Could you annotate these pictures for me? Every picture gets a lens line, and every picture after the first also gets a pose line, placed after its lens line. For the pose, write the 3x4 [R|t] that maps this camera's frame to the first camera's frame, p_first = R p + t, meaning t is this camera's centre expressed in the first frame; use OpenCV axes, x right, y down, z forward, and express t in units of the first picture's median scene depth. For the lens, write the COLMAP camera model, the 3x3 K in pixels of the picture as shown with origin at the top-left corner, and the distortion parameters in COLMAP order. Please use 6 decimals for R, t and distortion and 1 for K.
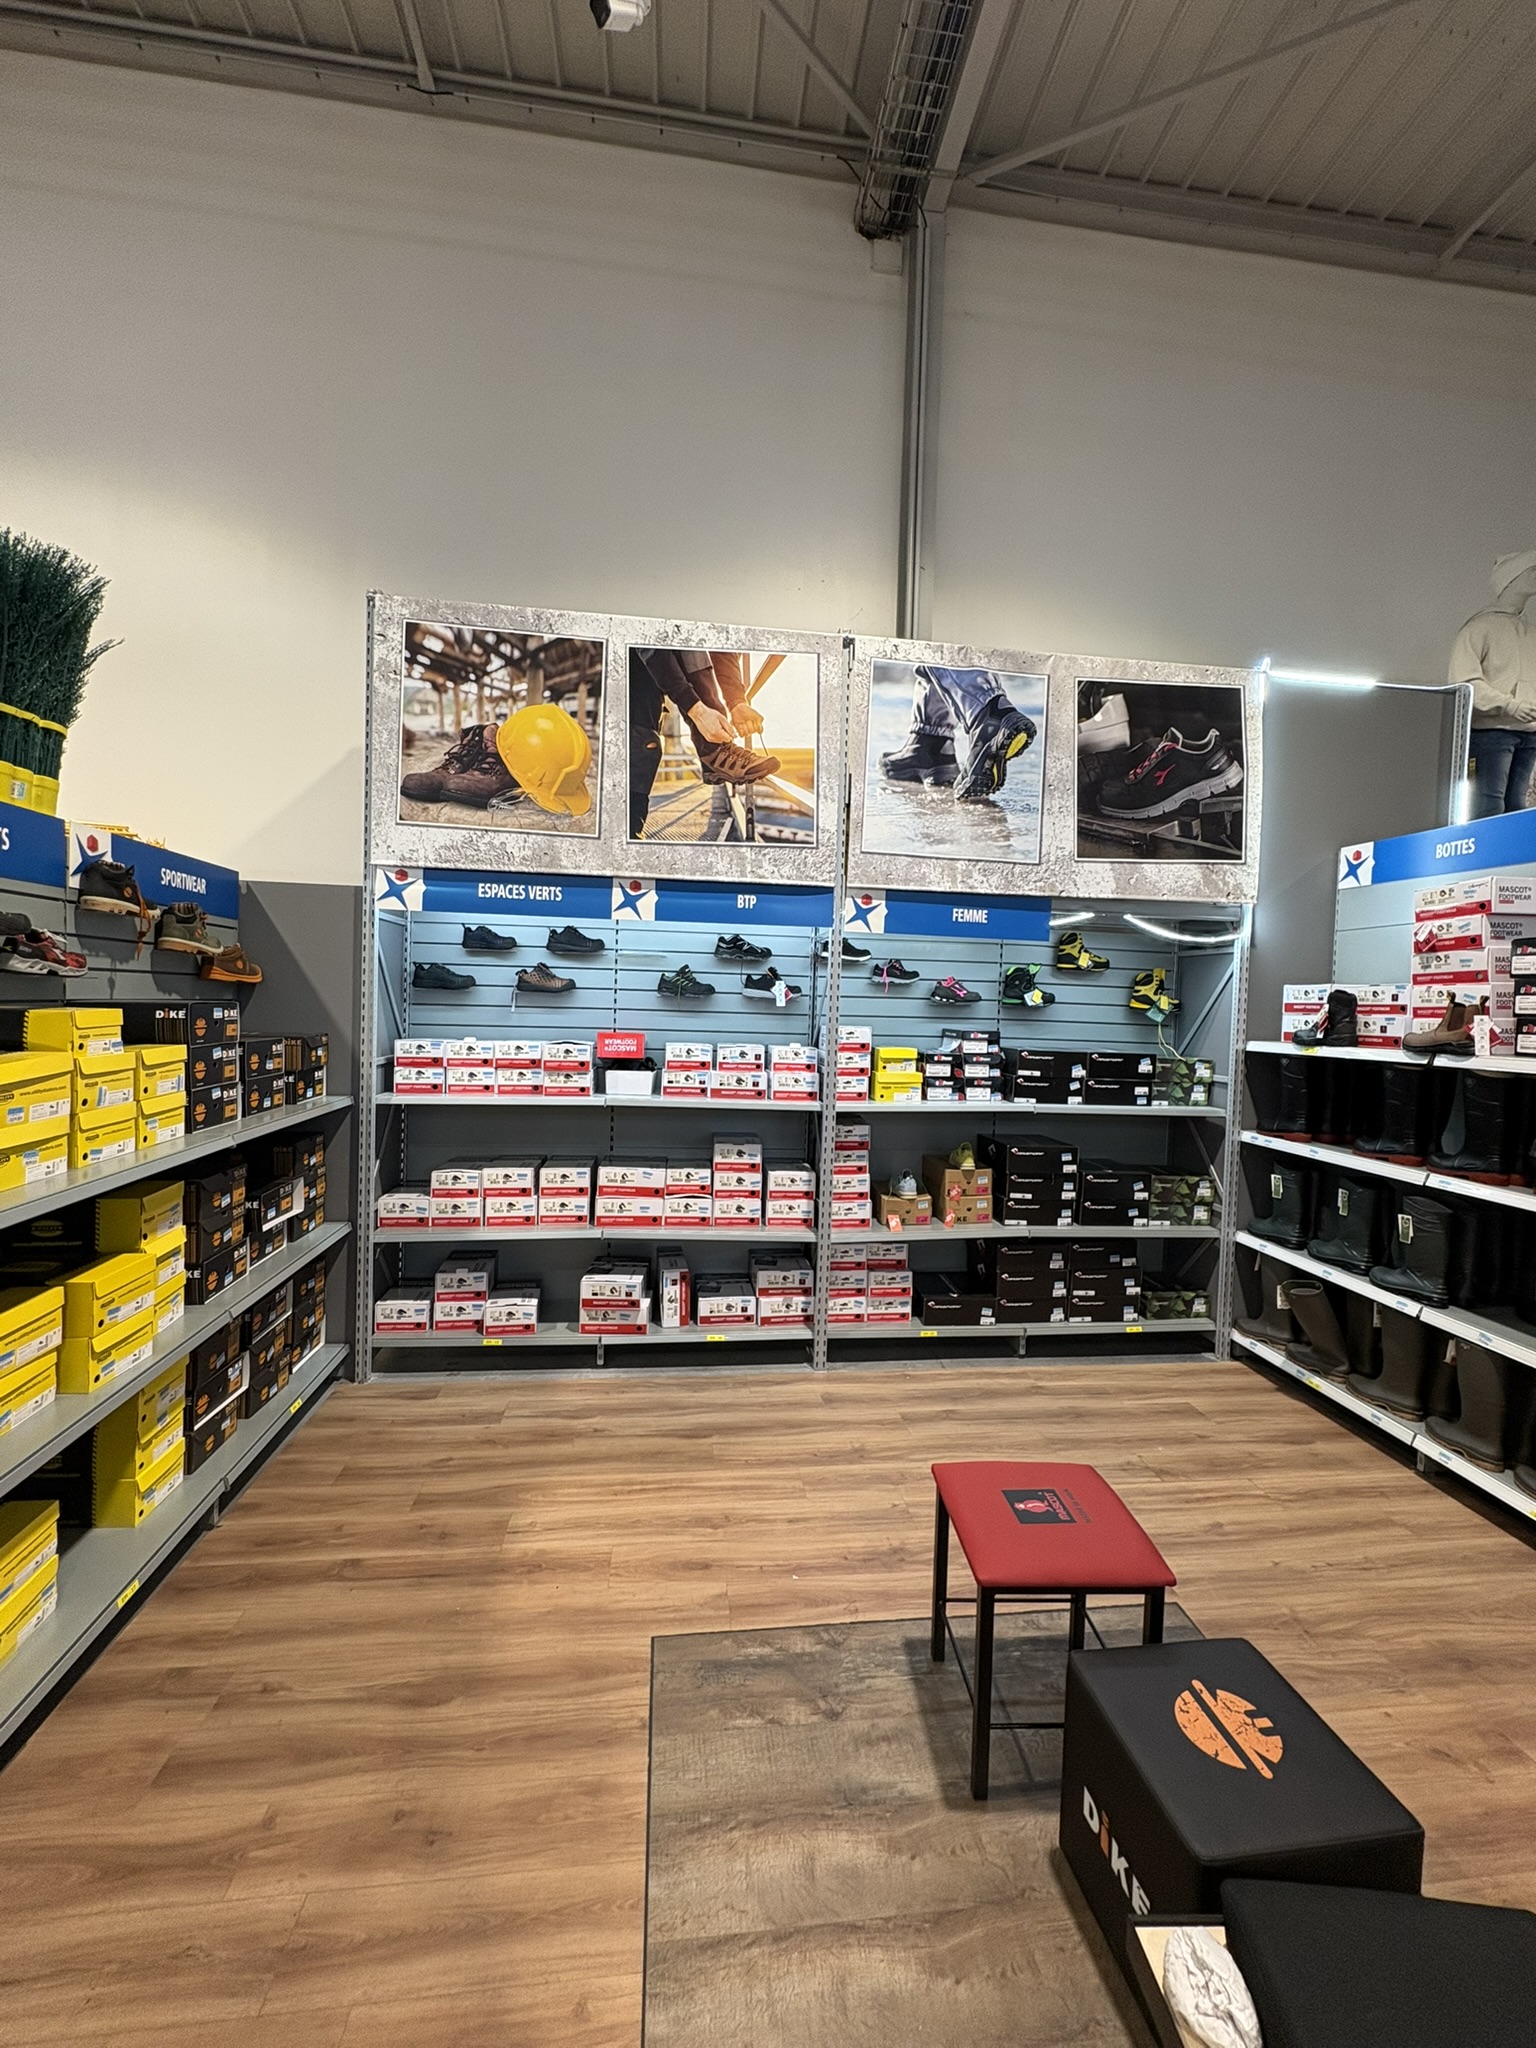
lens RADIAL K [[811.6, 0, 768.2], [0, 811.6, 1025.9], [0, 0, 1]] dist [-0.001621, -0.000172]
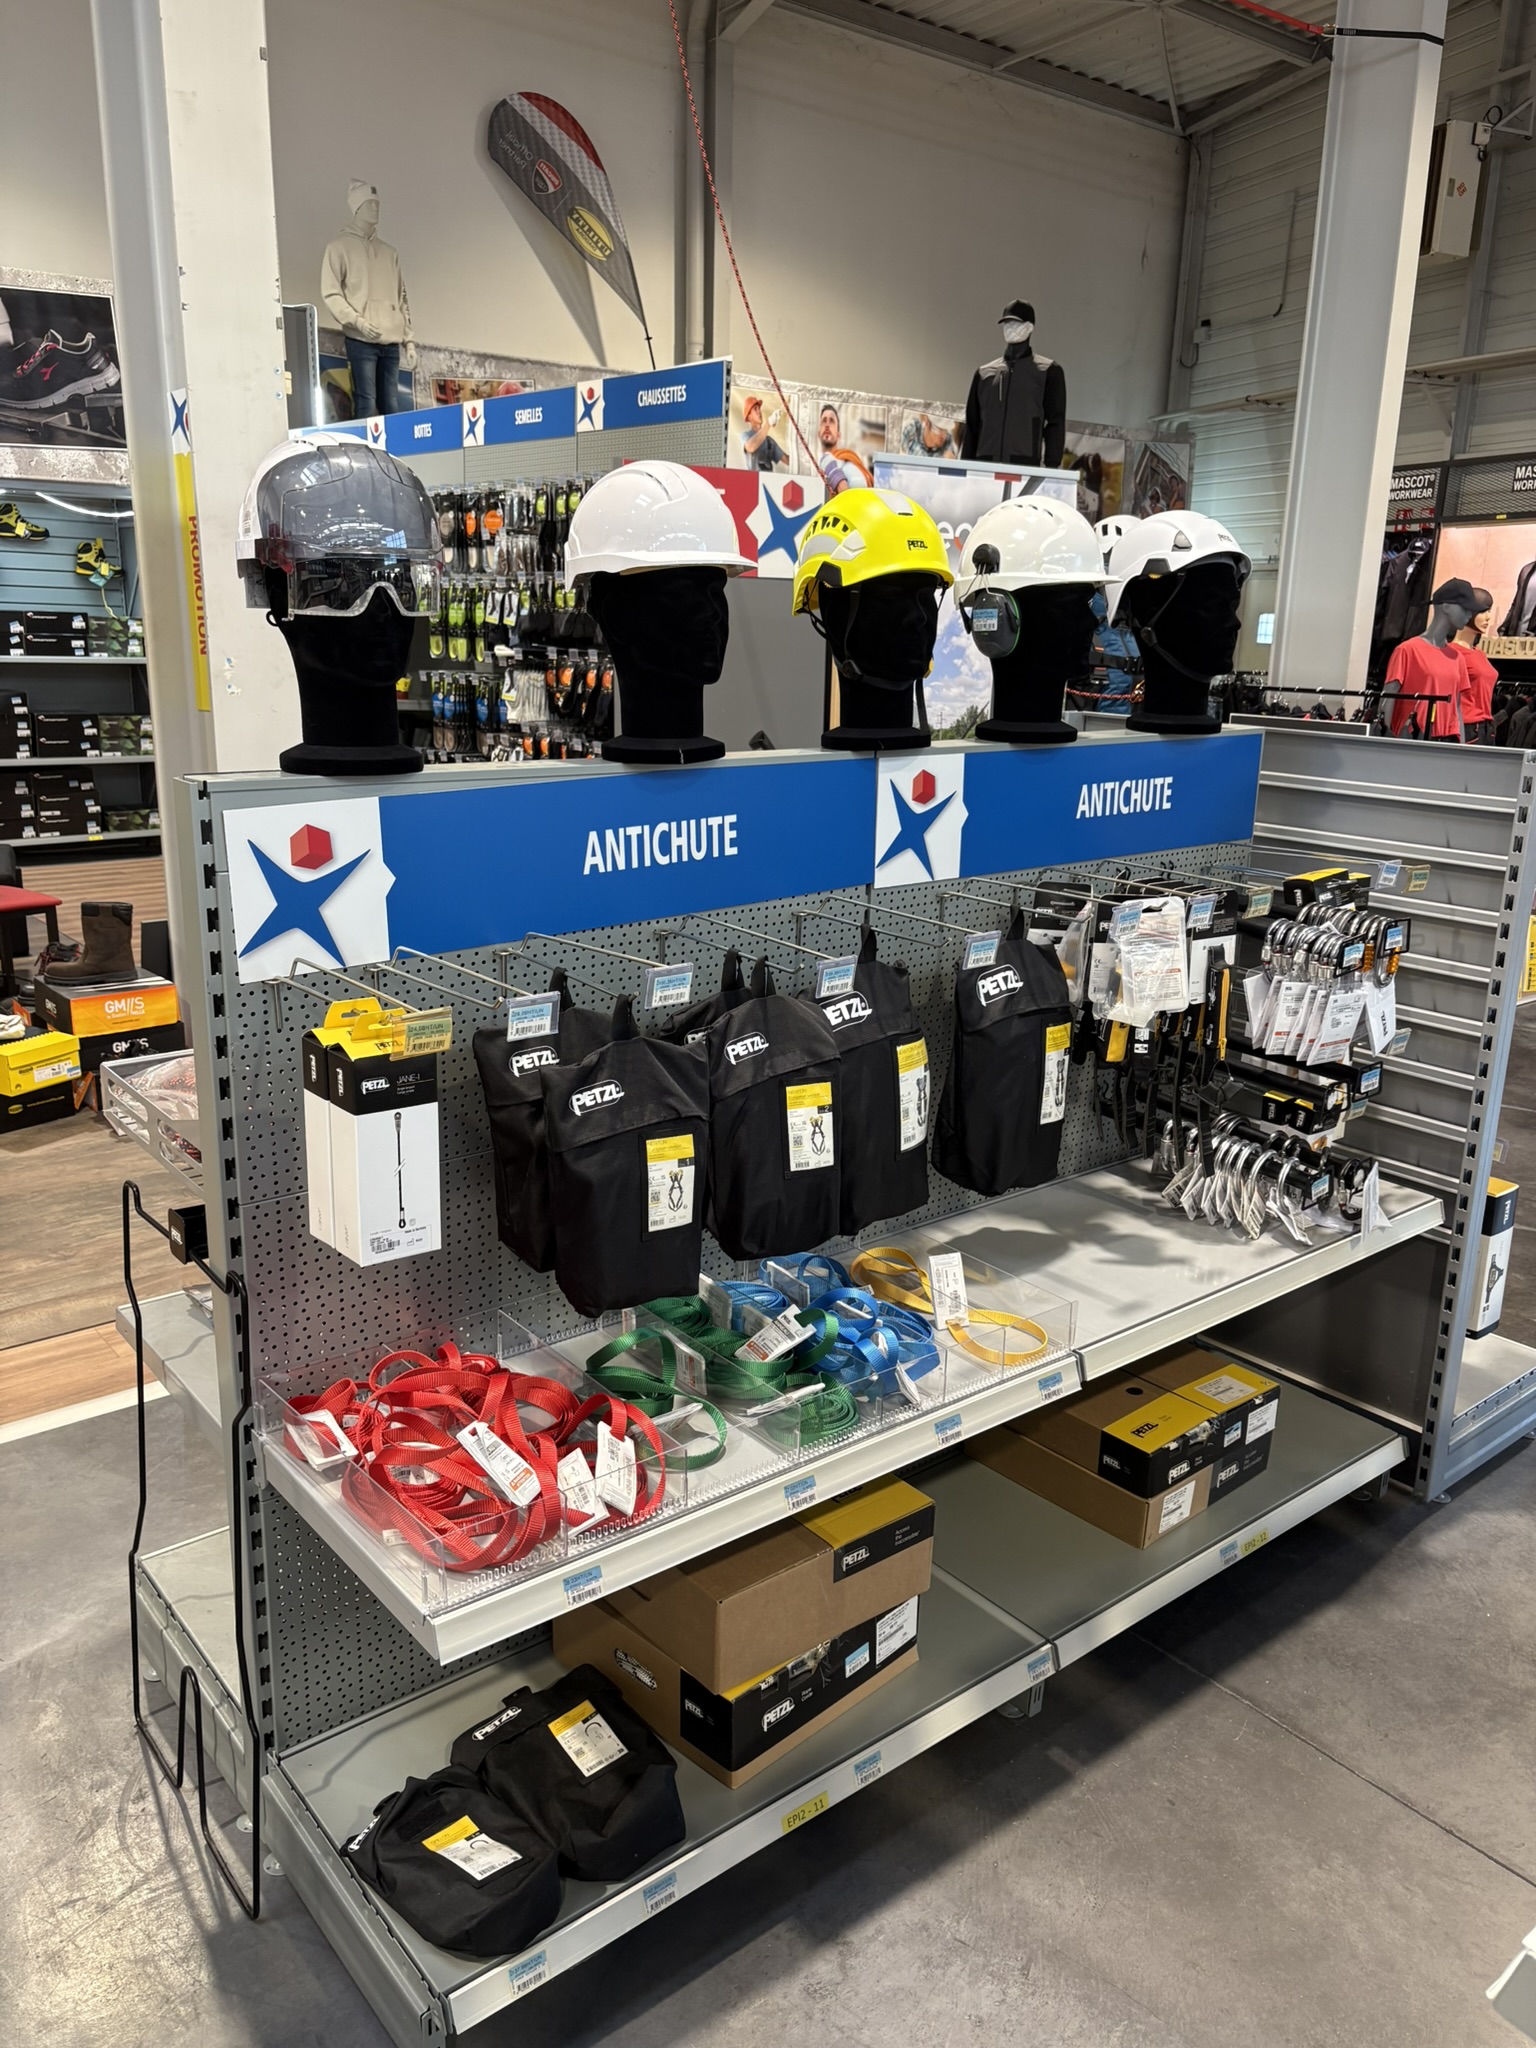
lens RADIAL K [[1549.2, 0, 771.5], [0, 1549.2, 1038.6], [0, 0, 1]] dist [0.062374, -0.068432]
pose [[0.843433, -0.153203, 0.514927, 0.035753], [0.020189, 0.966839, 0.254588, 0.079092], [-0.536855, -0.204332, 0.818557, -1.700859]]
